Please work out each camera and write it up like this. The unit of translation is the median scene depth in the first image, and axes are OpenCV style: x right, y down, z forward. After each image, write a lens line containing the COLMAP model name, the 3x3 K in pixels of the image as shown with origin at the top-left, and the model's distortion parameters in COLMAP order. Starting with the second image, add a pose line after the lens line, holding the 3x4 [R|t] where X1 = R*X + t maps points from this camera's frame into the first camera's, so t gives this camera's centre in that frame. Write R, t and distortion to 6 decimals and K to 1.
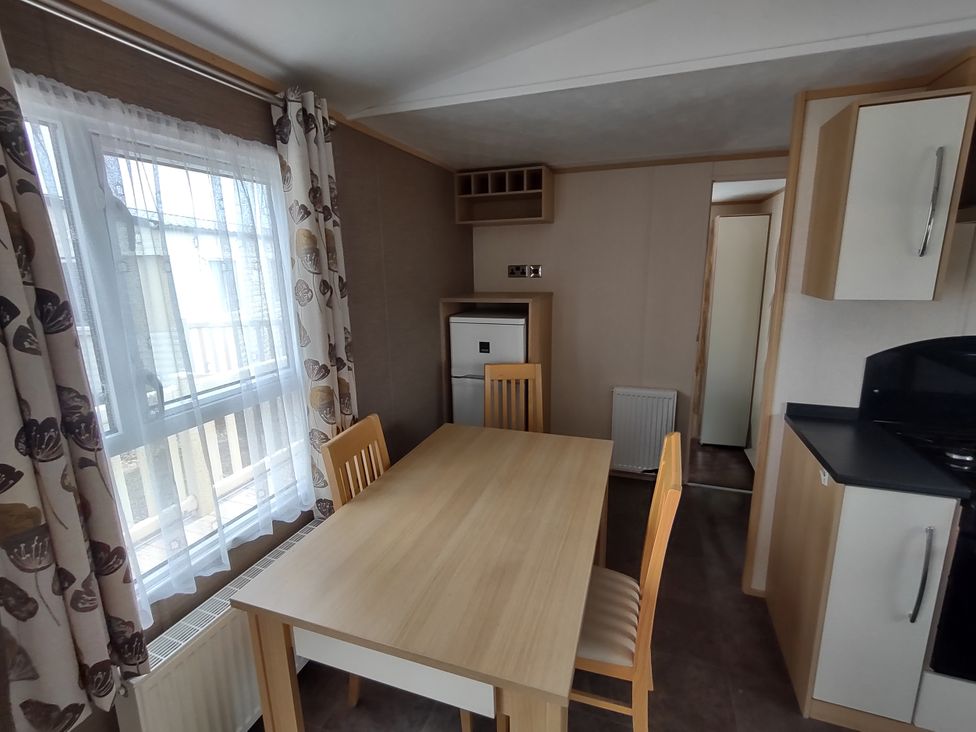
lens RADIAL K [[446.4, 0, 491.4], [0, 446.4, 360.7], [0, 0, 1]] dist [0.015976, -0.001307]
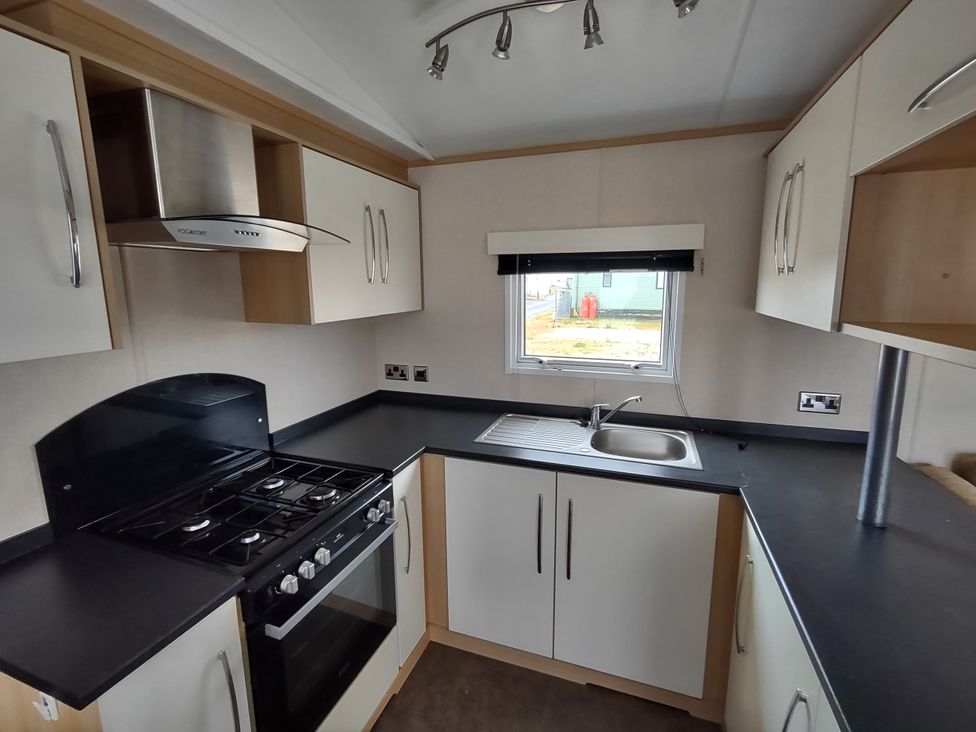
lens RADIAL K [[446.4, 0, 497.3], [0, 446.4, 359.4], [0, 0, 1]] dist [0.015976, -0.001307]
pose [[0.020833, -0.142936, 0.989513, 0.291078], [0.212694, 0.967705, 0.135308, -0.087452], [-0.976897, 0.207644, 0.050562, 0.386097]]
